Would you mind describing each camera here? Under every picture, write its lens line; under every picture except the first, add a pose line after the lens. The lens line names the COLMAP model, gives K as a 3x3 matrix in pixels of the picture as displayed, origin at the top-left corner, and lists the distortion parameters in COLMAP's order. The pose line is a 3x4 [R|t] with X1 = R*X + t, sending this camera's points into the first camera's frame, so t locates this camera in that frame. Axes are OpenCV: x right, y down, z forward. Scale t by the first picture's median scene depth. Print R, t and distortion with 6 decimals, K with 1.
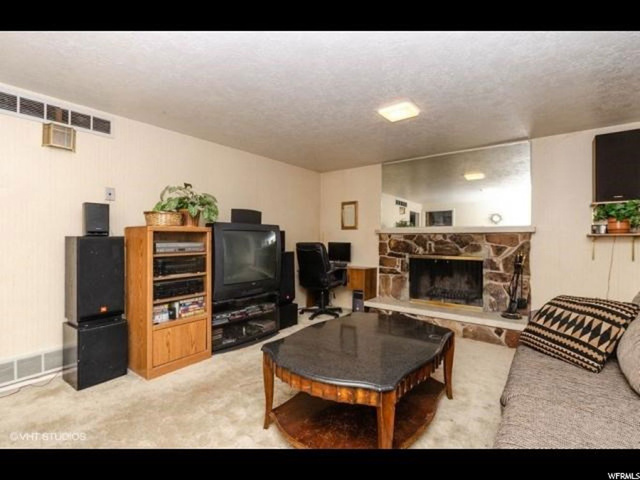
lens RADIAL K [[308.5, 0, 322.9], [0, 308.5, 240.0], [0, 0, 1]] dist [0.003748, 0.000360]
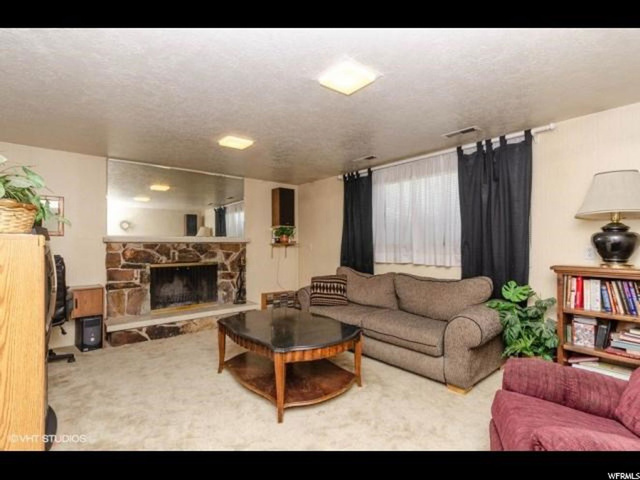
lens RADIAL K [[308.5, 0, 322.9], [0, 308.5, 239.0], [0, 0, 1]] dist [0.003748, 0.000360]
pose [[0.202387, 0.006804, 0.979282, -0.570967], [0.008348, 0.999928, -0.008672, -0.019696], [-0.979270, 0.009930, 0.202316, 0.294590]]
